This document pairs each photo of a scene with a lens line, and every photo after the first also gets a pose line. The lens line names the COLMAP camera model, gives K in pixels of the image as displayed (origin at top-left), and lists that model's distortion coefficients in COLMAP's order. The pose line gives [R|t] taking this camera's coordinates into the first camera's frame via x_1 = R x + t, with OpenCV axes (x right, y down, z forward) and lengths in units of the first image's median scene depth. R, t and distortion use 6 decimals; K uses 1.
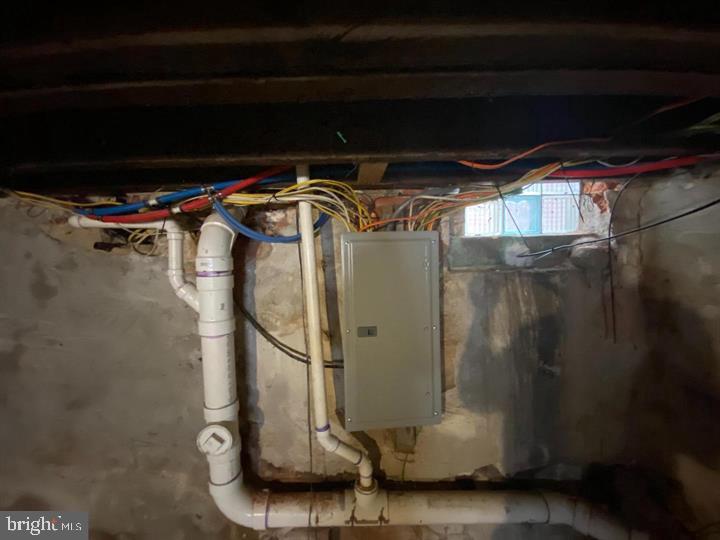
lens RADIAL K [[288.0, 0, 359.6], [0, 288.0, 266.6], [0, 0, 1]] dist [0.001849, -0.011555]
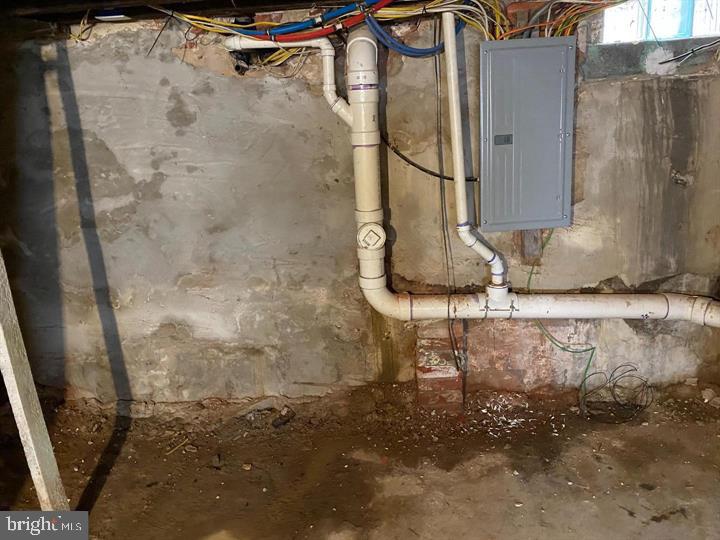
lens RADIAL K [[555.4, 0, 360.0], [0, 555.4, 270.0], [0, 0, 1]] dist [0.038461, -0.077485]
pose [[0.997369, -0.022553, -0.068888, -0.335336], [0.037317, 0.974508, 0.221228, 0.198523], [0.062142, -0.223216, 0.972786, -1.047160]]
